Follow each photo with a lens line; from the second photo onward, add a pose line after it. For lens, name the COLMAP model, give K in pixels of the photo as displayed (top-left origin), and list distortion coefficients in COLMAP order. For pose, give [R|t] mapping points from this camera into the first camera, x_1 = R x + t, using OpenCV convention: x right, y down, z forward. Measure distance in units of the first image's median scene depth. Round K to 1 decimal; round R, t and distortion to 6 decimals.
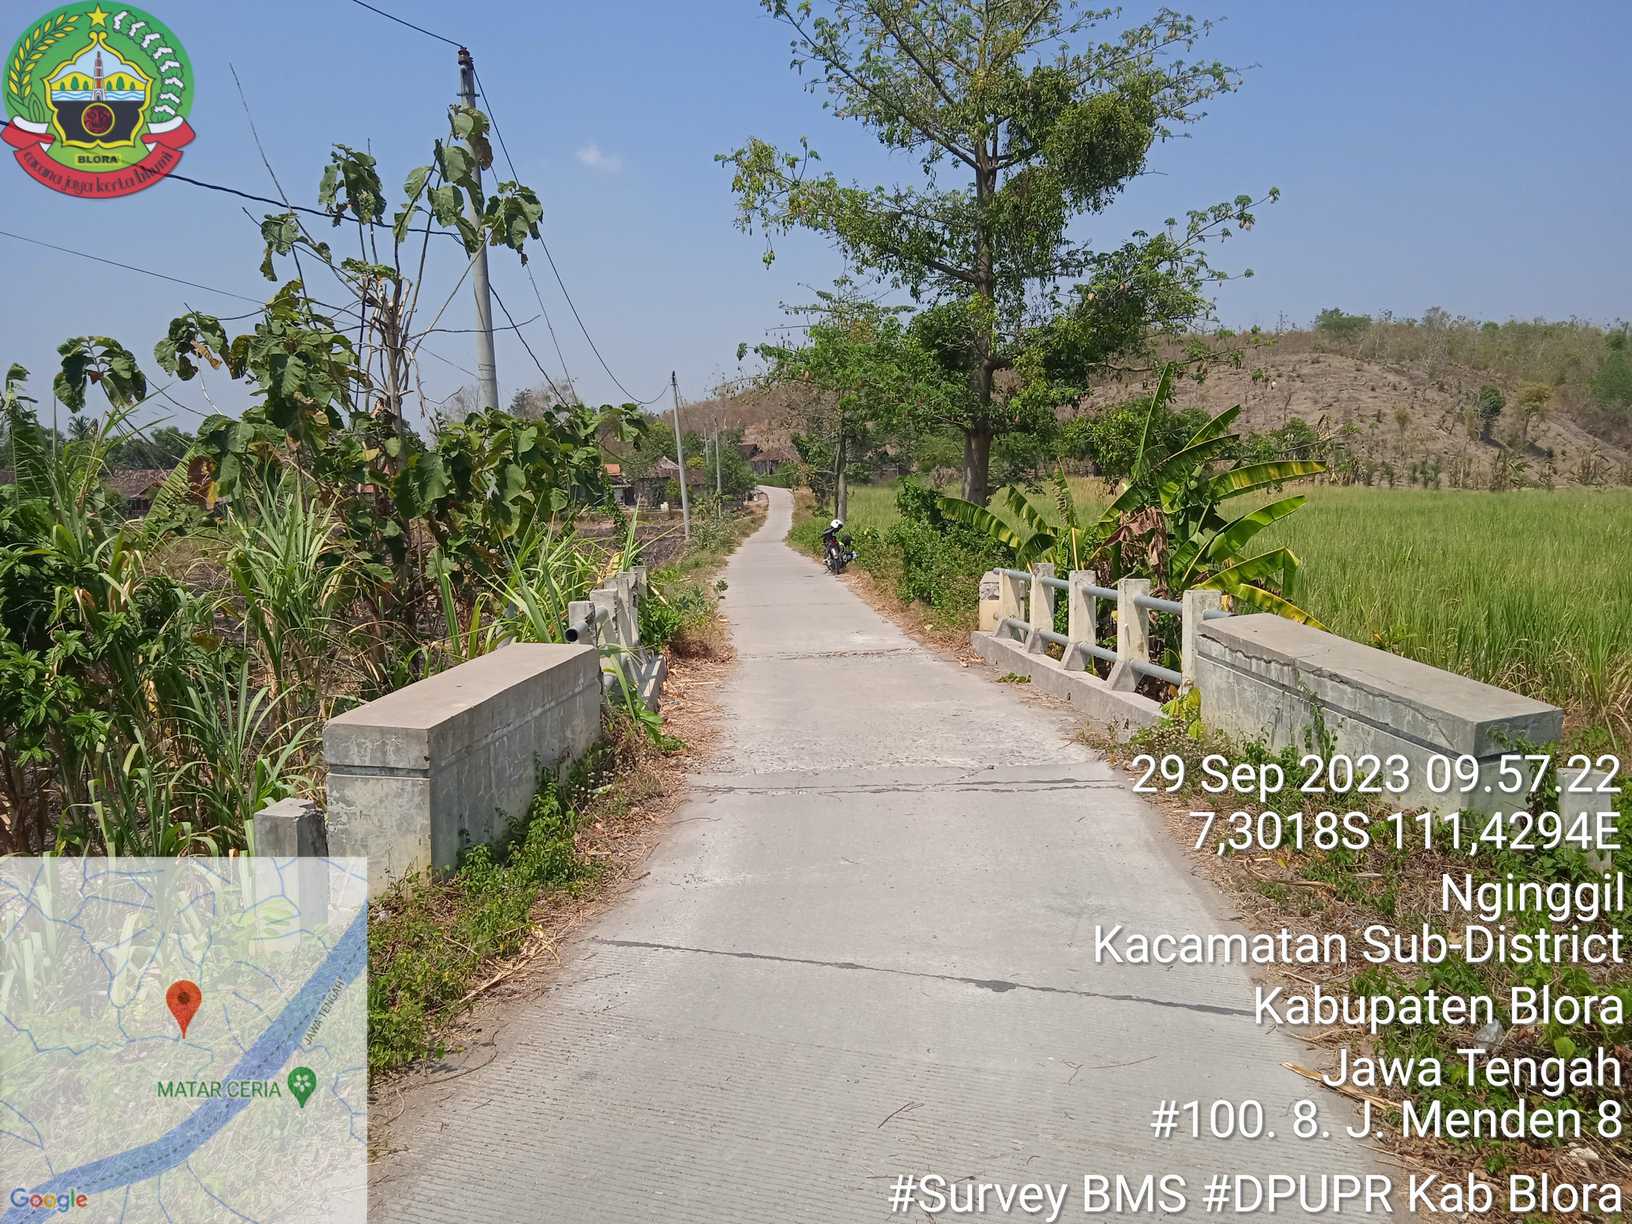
lens RADIAL K [[1351.2, 0, 816.6], [0, 1351.2, 626.1], [0, 0, 1]] dist [0.060405, -0.066507]
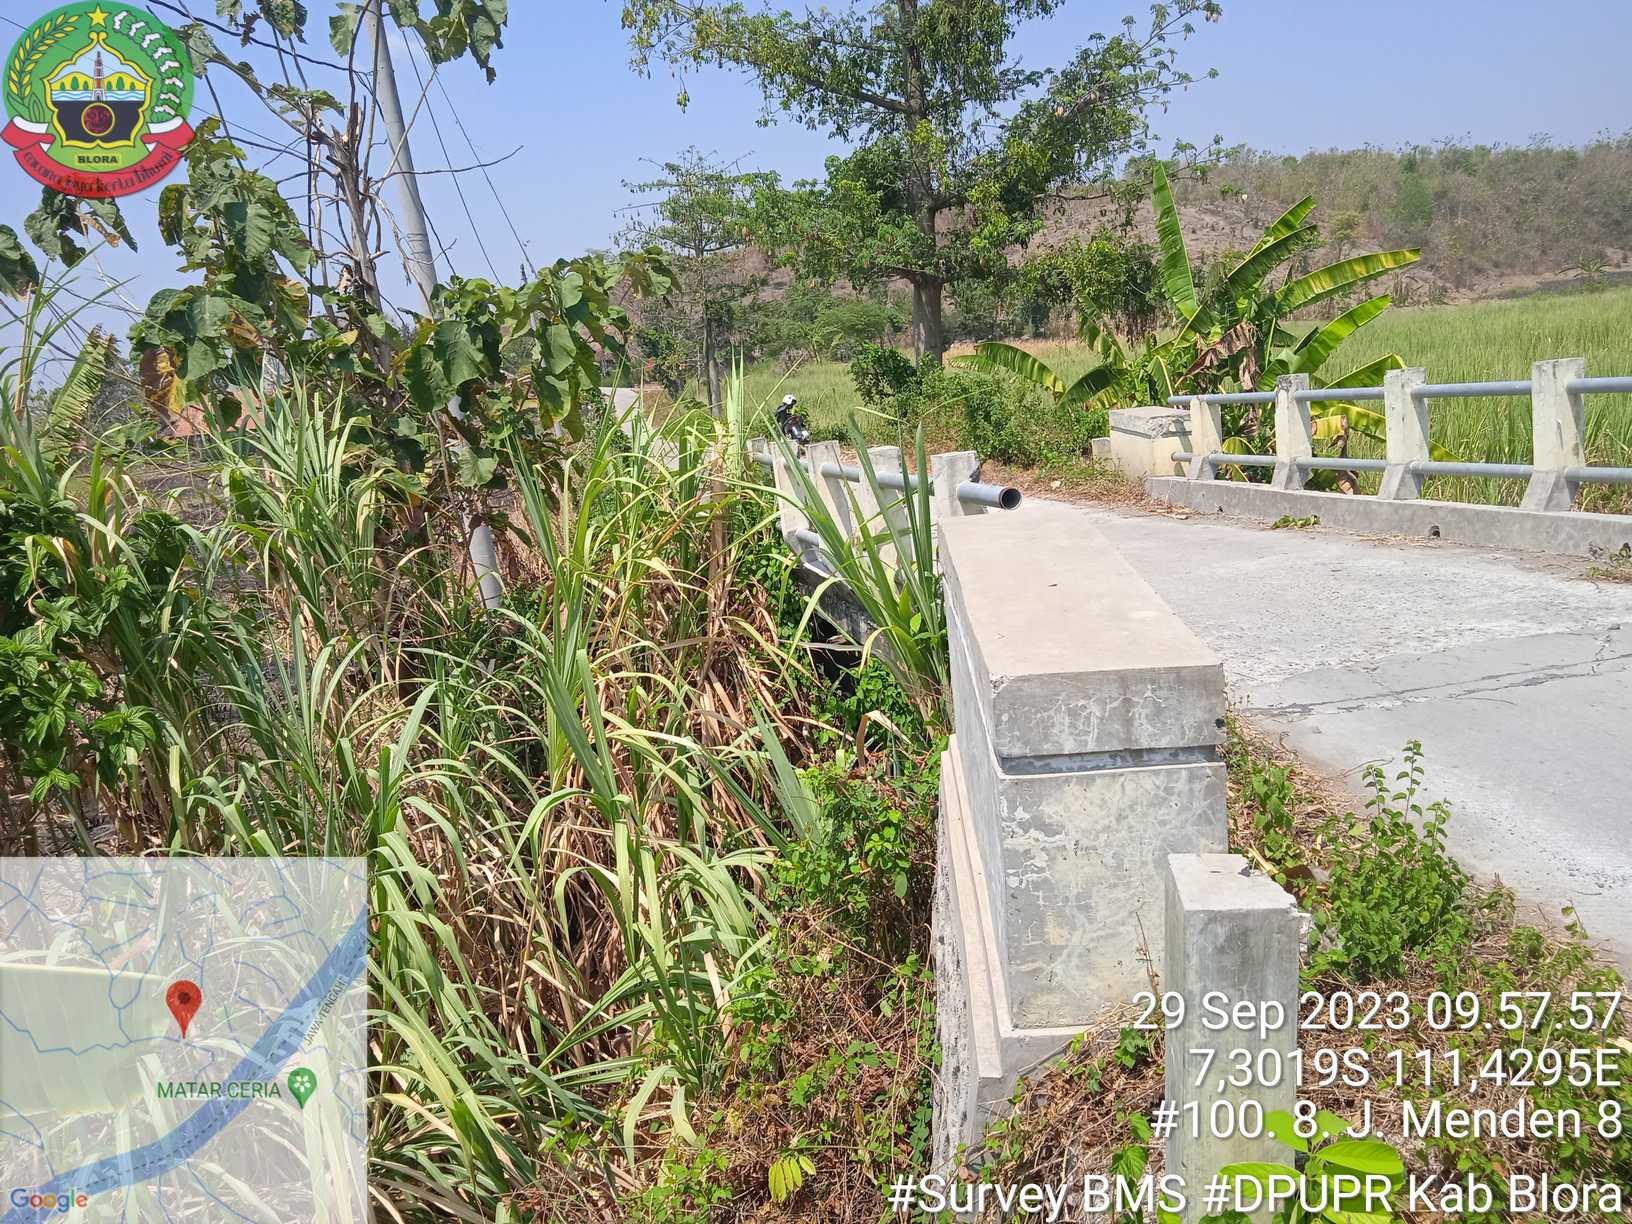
lens RADIAL K [[1352.6, 0, 813.0], [0, 1352.6, 634.4], [0, 0, 1]] dist [0.051793, -0.047034]
pose [[0.986983, -0.120220, 0.106828, -0.086127], [0.110950, 0.989844, 0.088871, 0.000893], [-0.116427, -0.075862, 0.990298, 0.094377]]
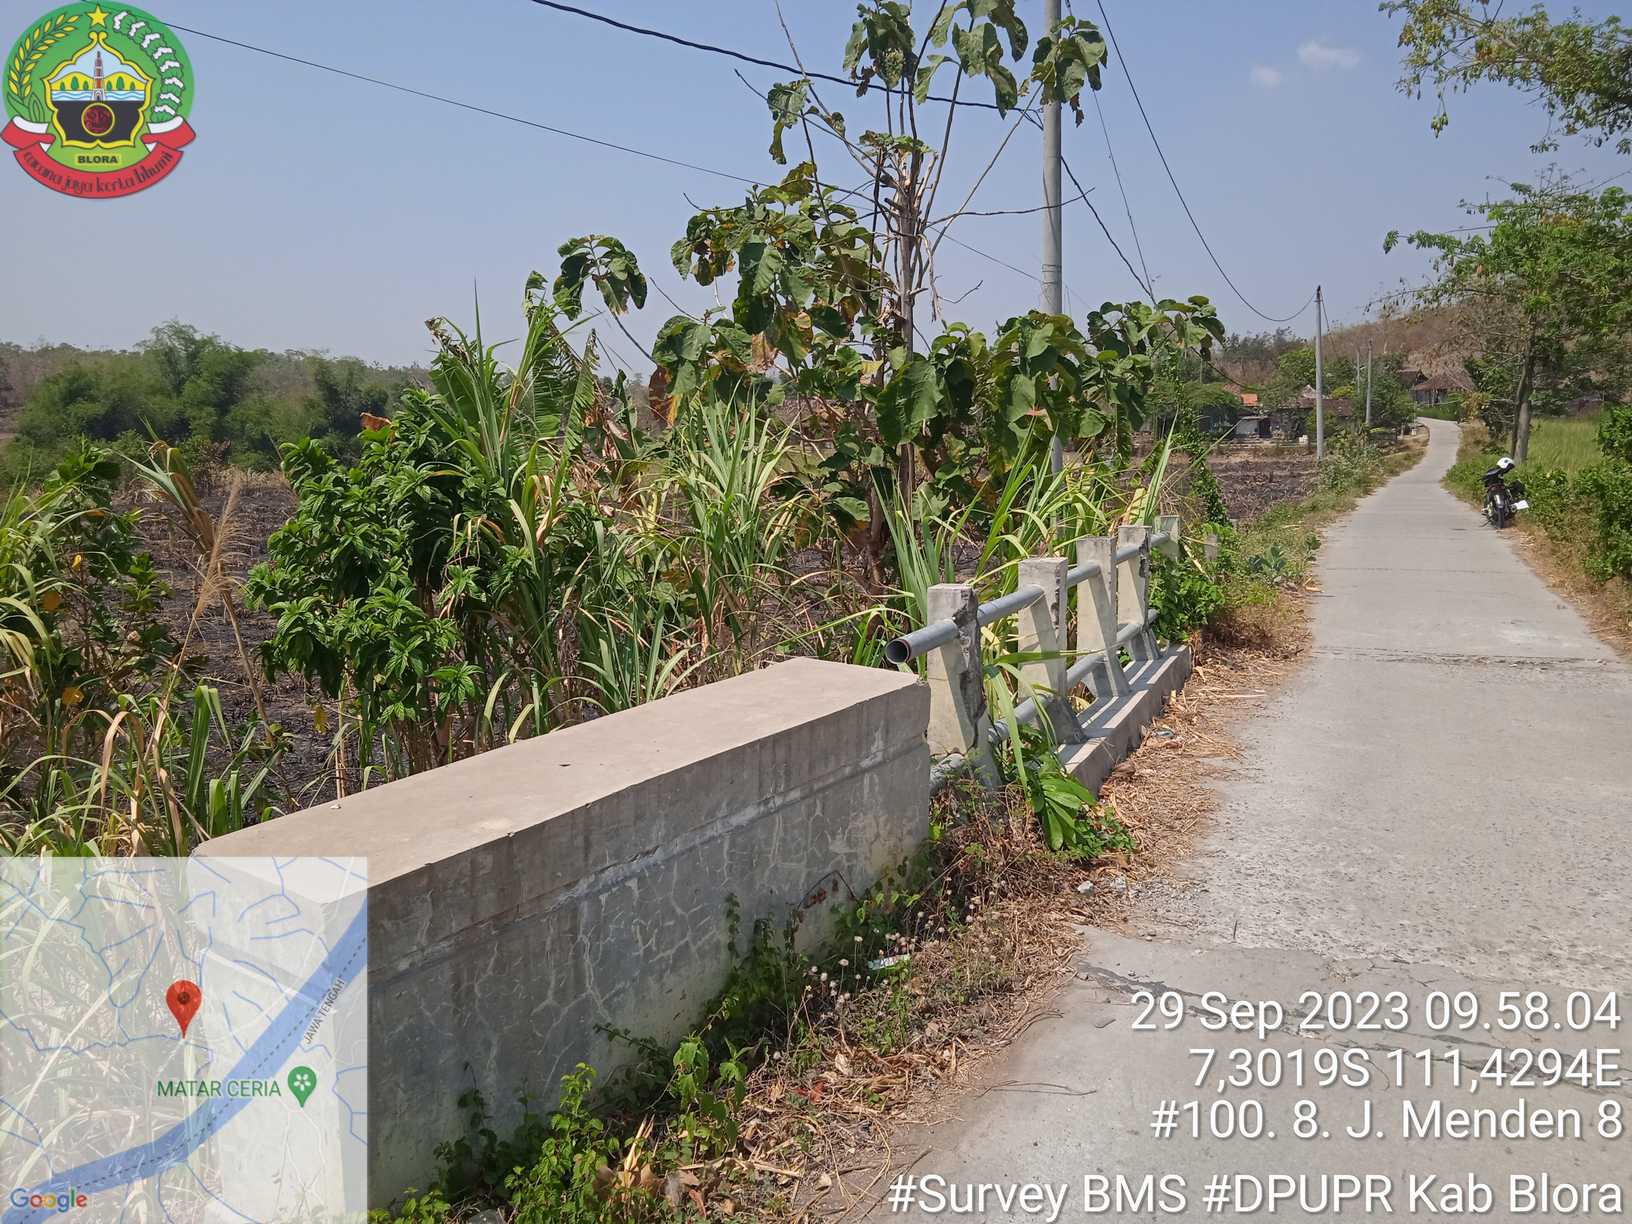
lens RADIAL K [[1347.6, 0, 815.4], [0, 1347.6, 616.2], [0, 0, 1]] dist [0.036367, -0.013235]
pose [[0.896245, 0.076734, -0.436872, 0.007586], [-0.057740, 0.996725, 0.056615, -0.009195], [0.439786, -0.025516, 0.897740, 0.120590]]
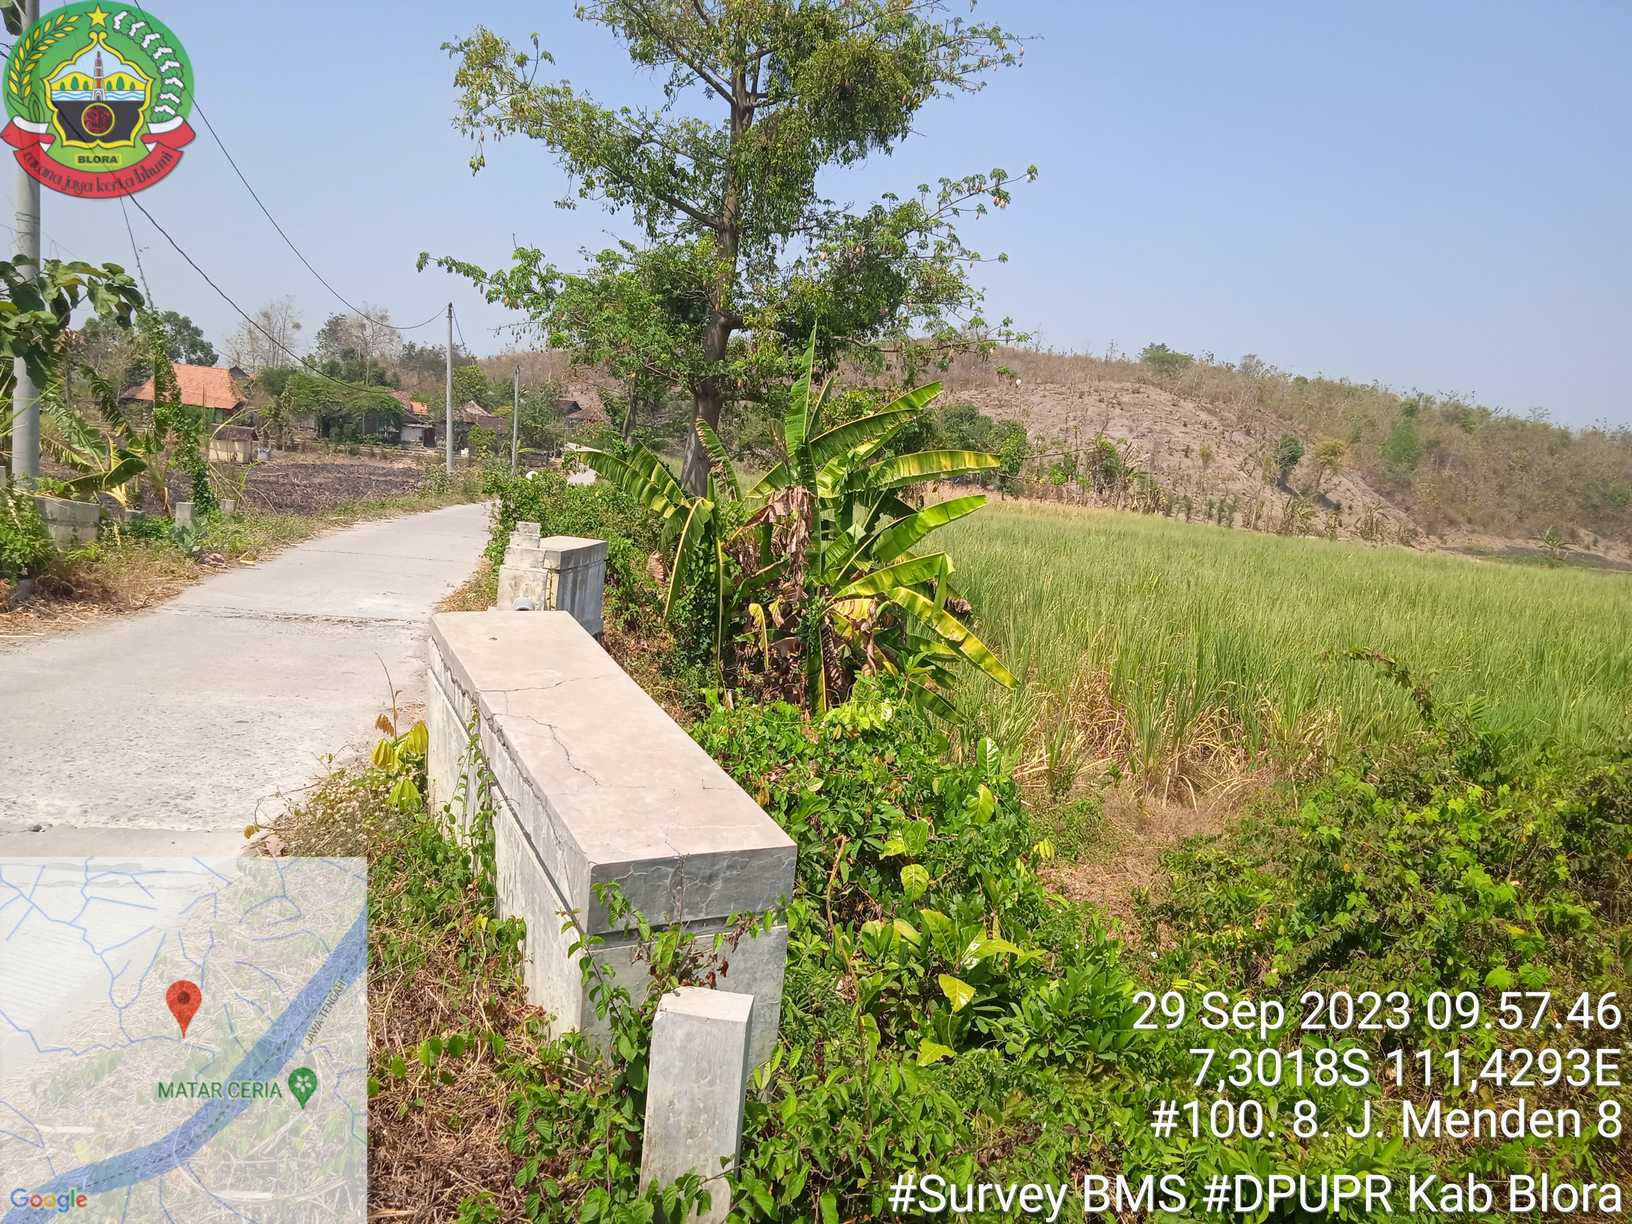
lens RADIAL K [[1348.2, 0, 812.7], [0, 1348.2, 621.3], [0, 0, 1]] dist [0.057123, -0.068959]
pose [[0.986220, 0.104678, 0.128110, 0.094672], [-0.106194, 0.994333, 0.005040, -0.005250], [-0.126856, -0.018575, 0.991747, 0.098438]]
